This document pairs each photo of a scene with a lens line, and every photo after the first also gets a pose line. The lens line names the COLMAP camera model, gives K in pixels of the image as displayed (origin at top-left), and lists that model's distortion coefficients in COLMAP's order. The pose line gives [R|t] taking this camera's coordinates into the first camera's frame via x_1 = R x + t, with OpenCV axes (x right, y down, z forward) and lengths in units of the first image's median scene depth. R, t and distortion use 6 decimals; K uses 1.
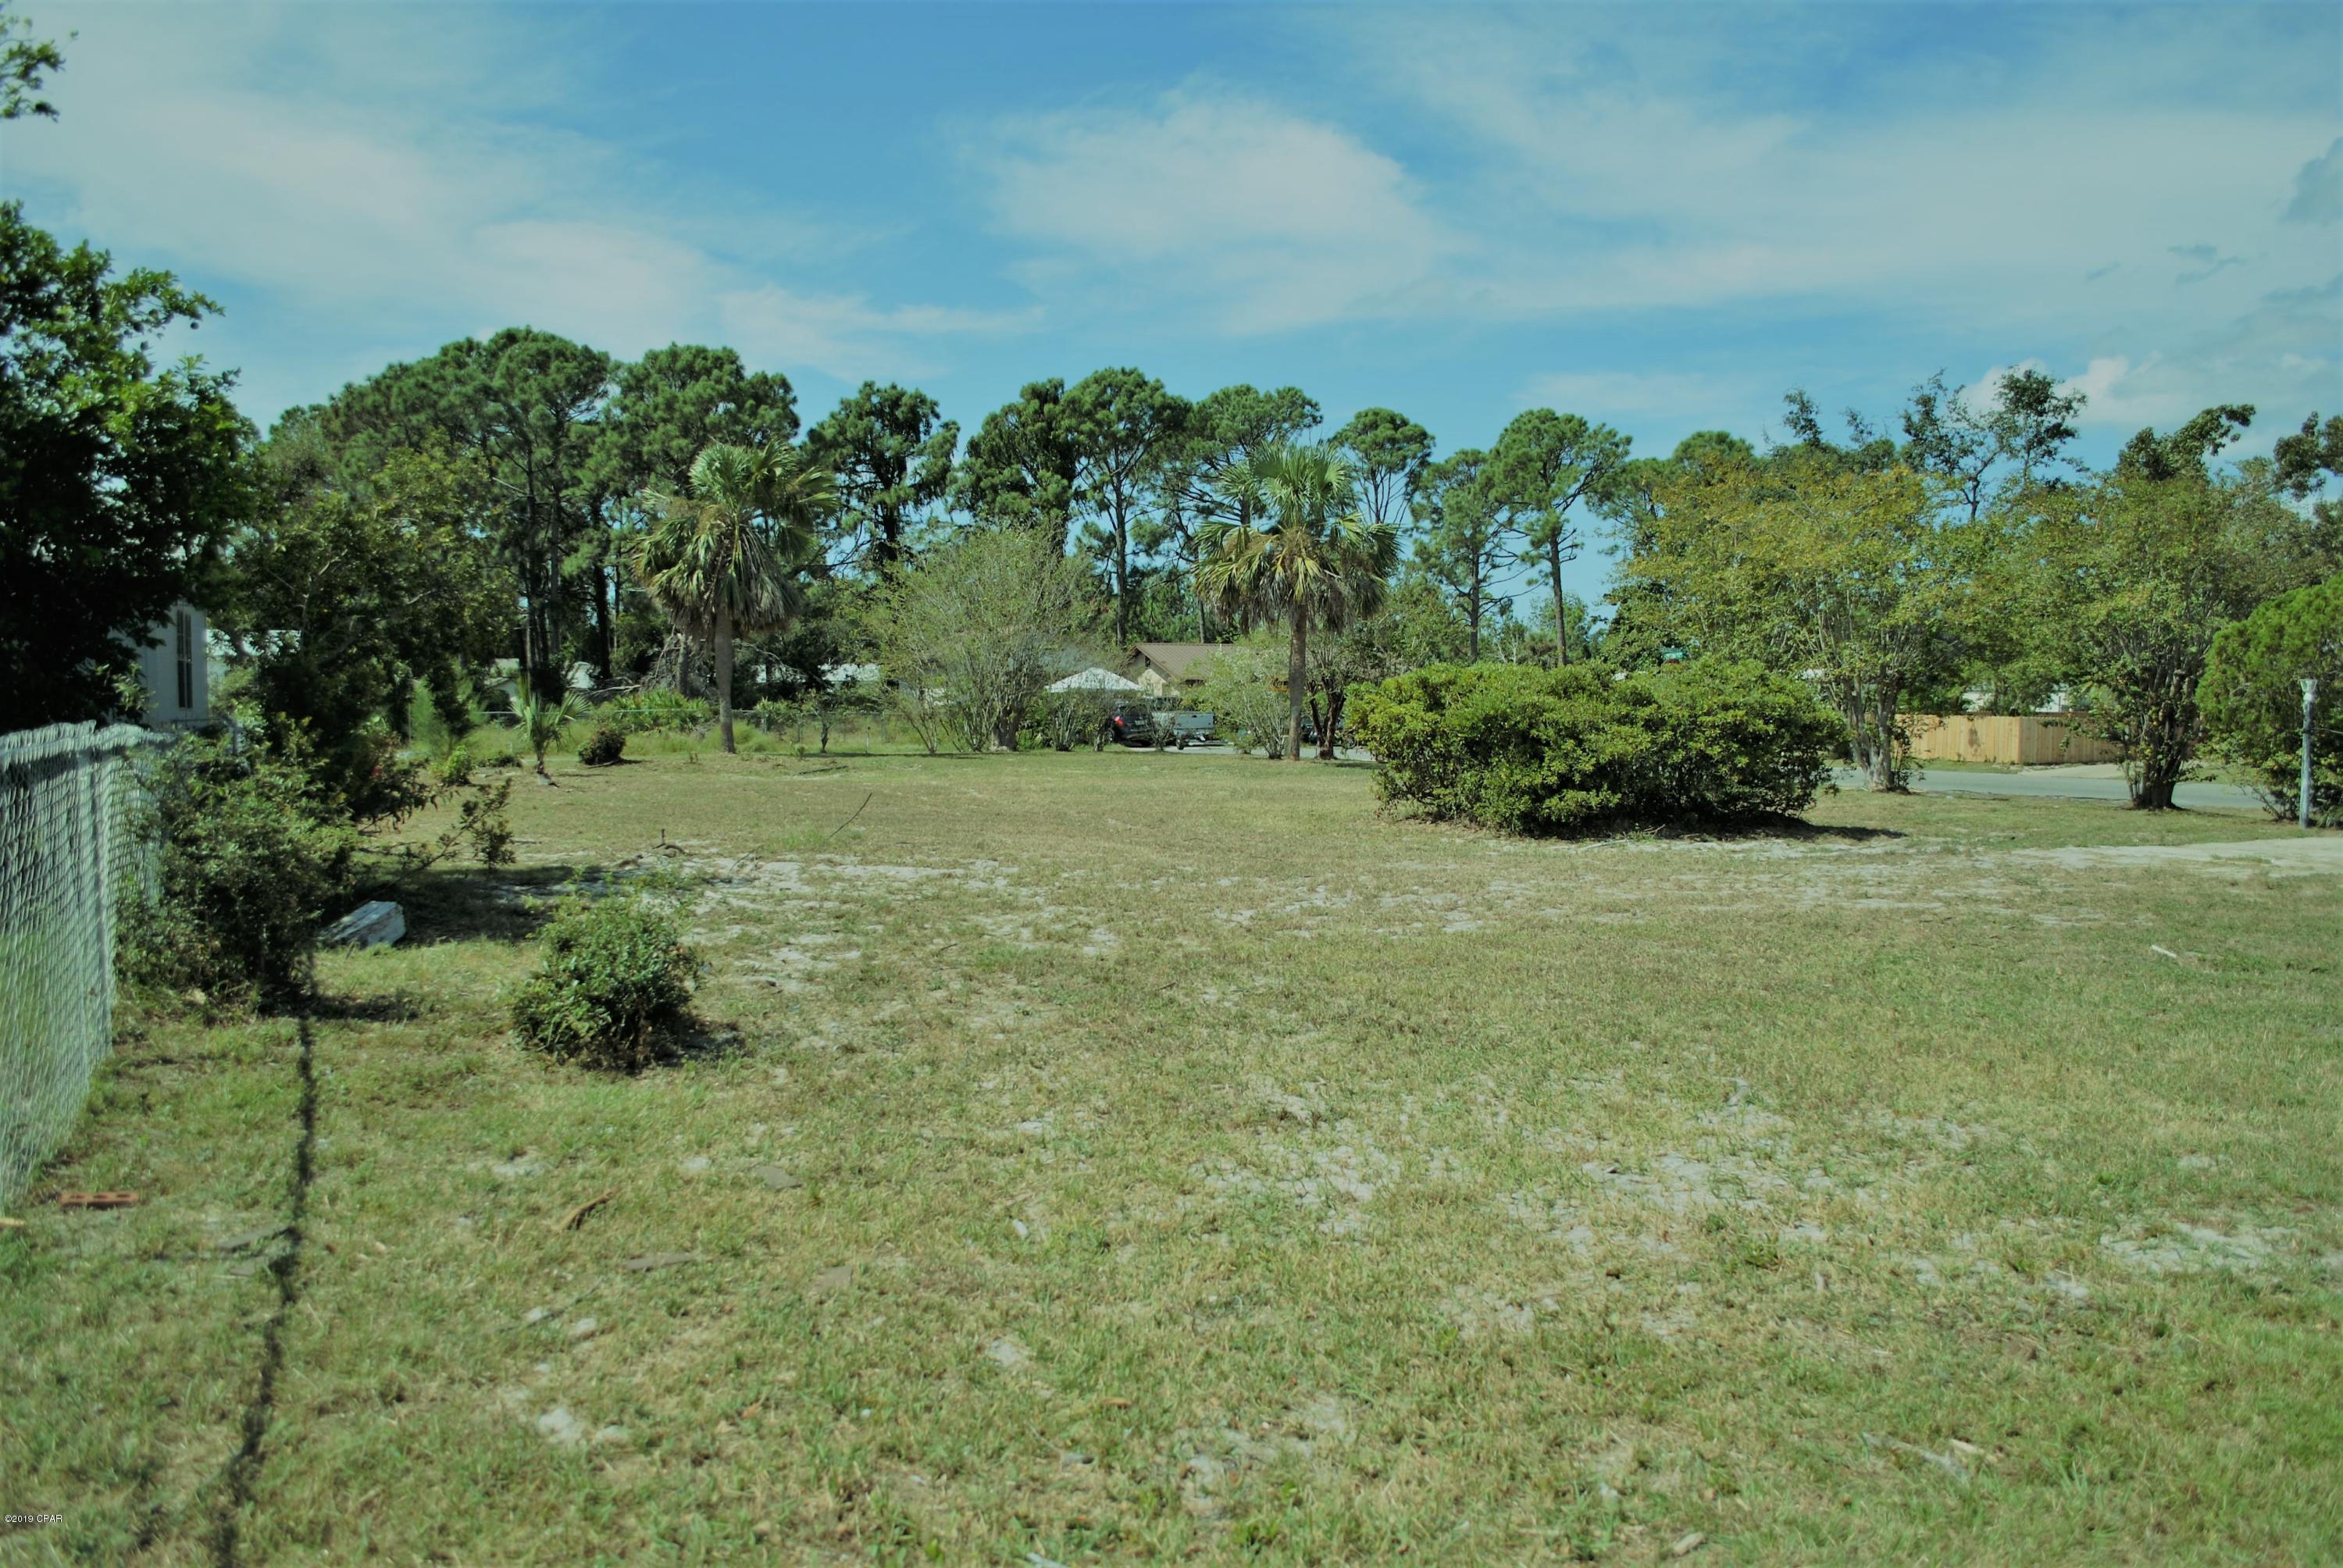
lens RADIAL K [[1862.9, 0, 1189.5], [0, 1862.9, 823.1], [0, 0, 1]] dist [-0.081588, 0.009191]
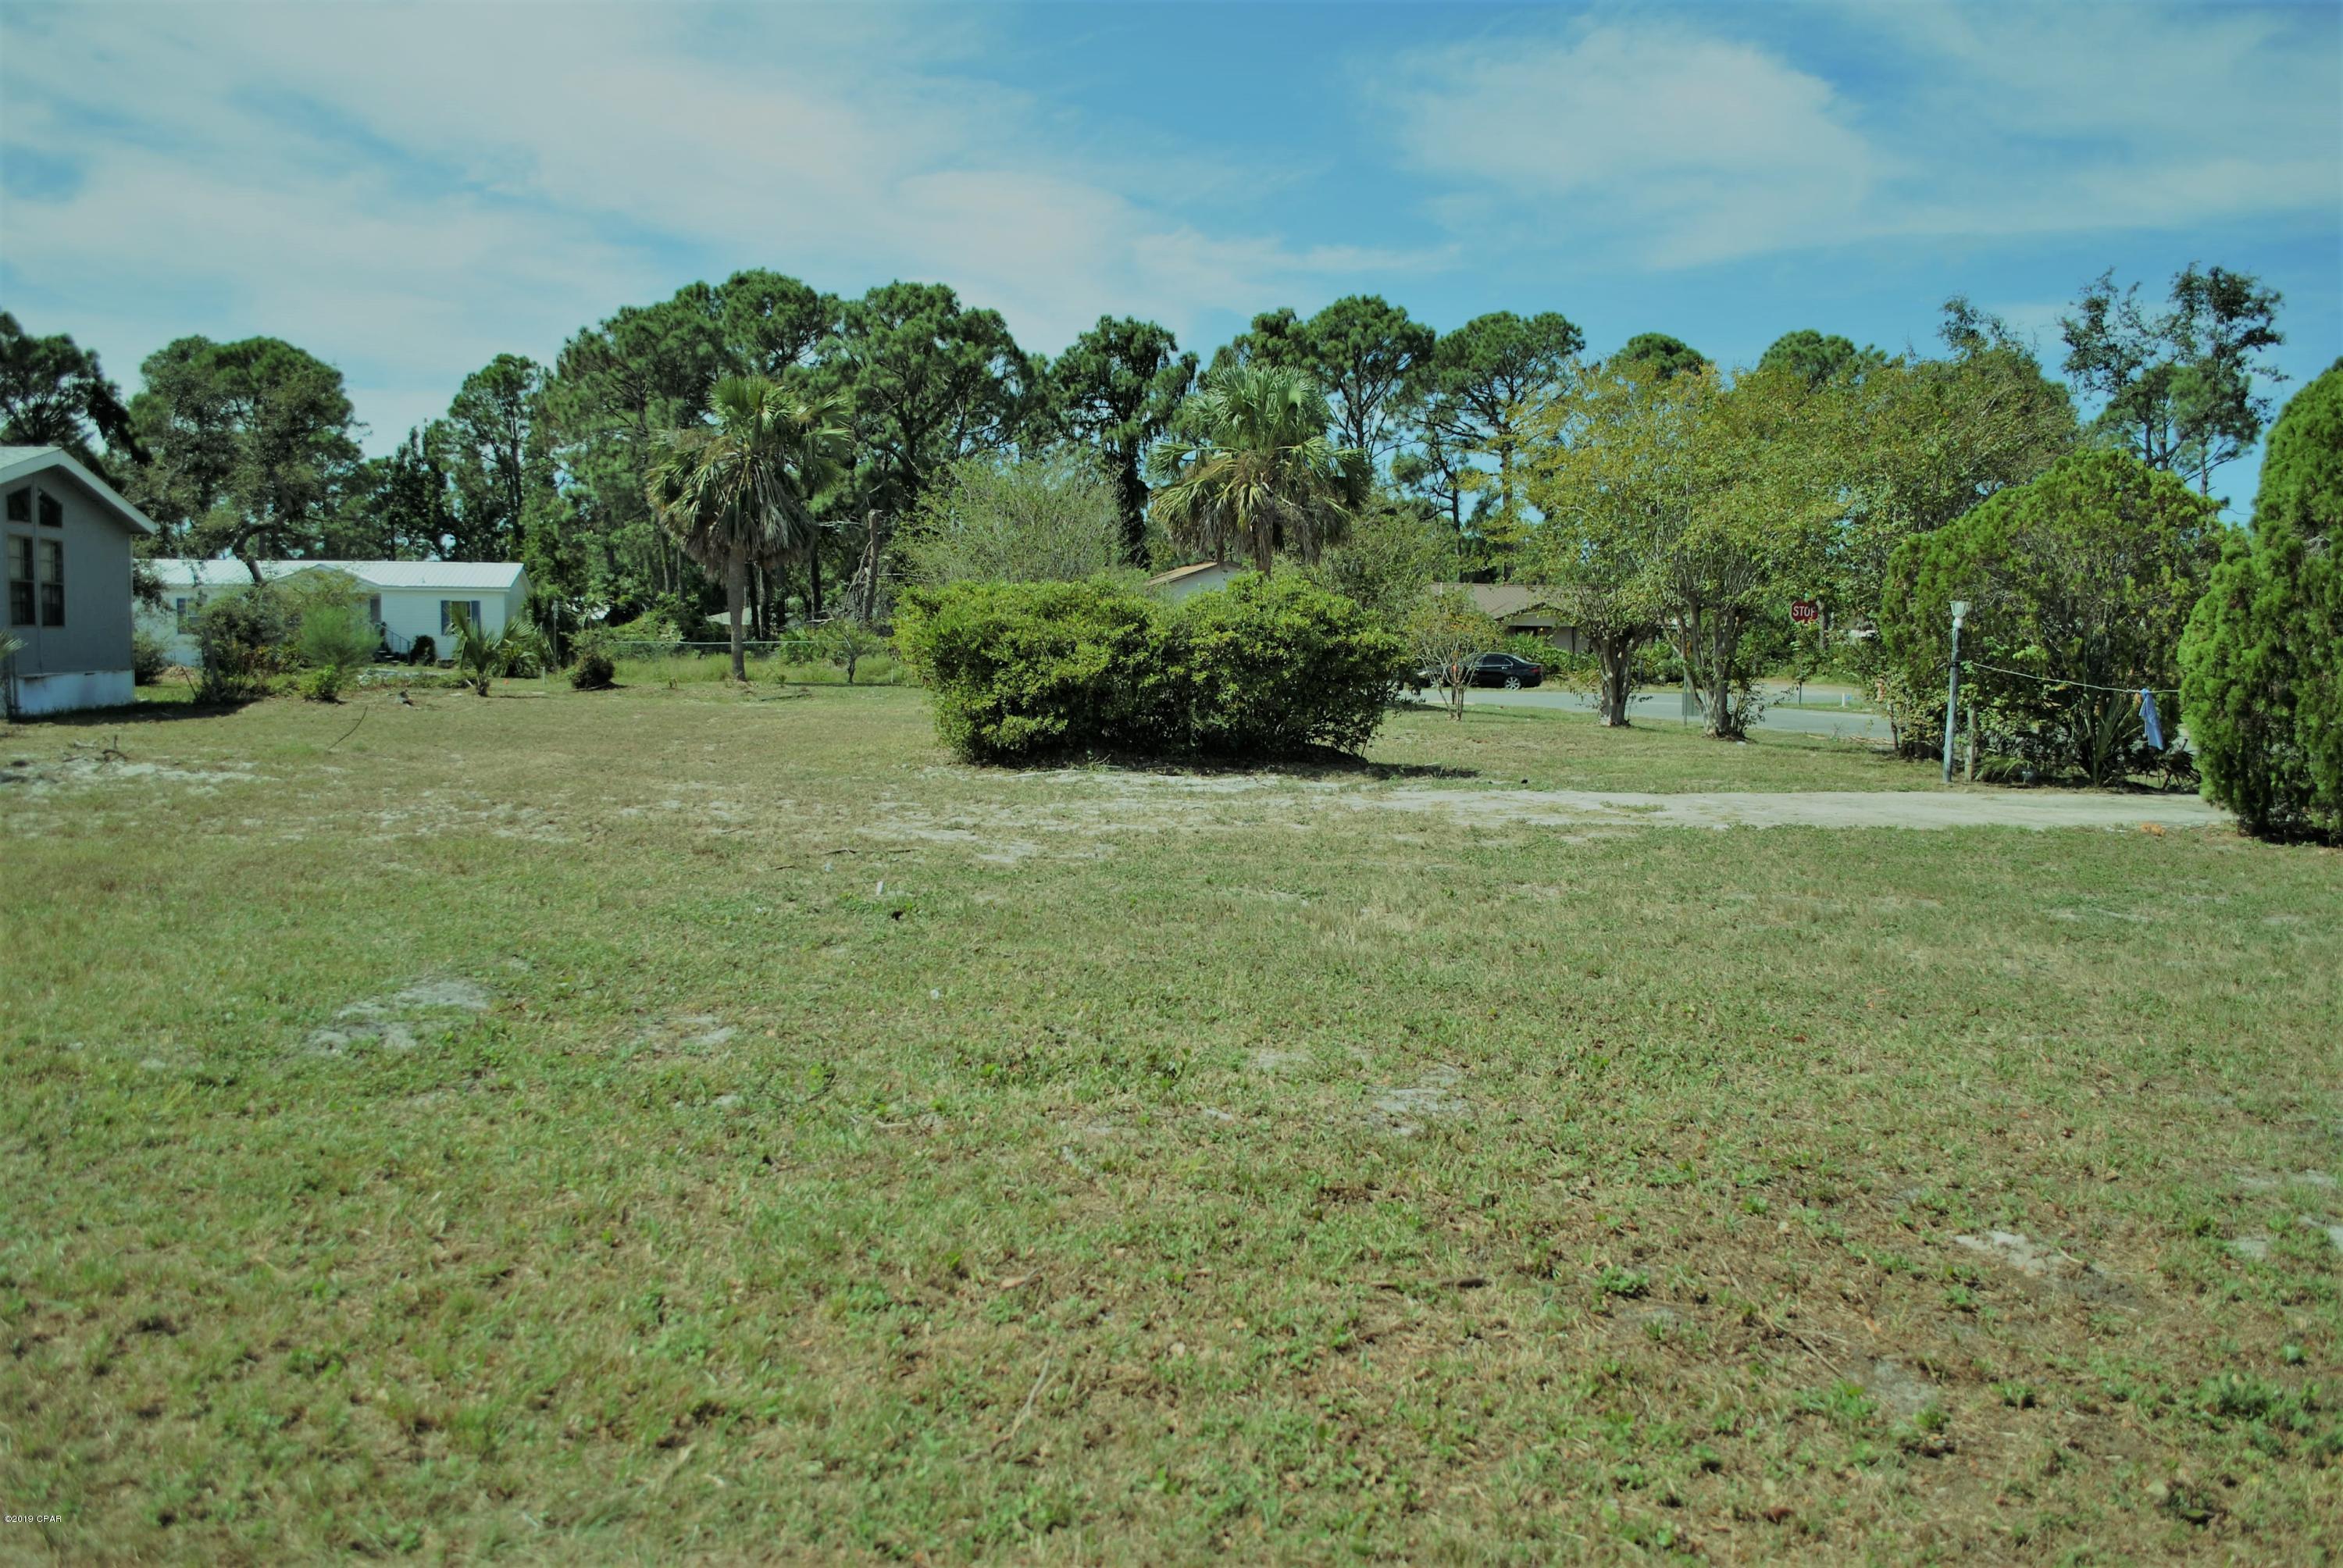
lens RADIAL K [[1862.9, 0, 1189.5], [0, 1862.9, 823.1], [0, 0, 1]] dist [-0.081588, 0.009191]
pose [[0.974490, 0.033214, -0.221961, 0.455185], [-0.026212, 0.999064, 0.034420, 0.001672], [0.222897, -0.027724, 0.974448, 0.105620]]
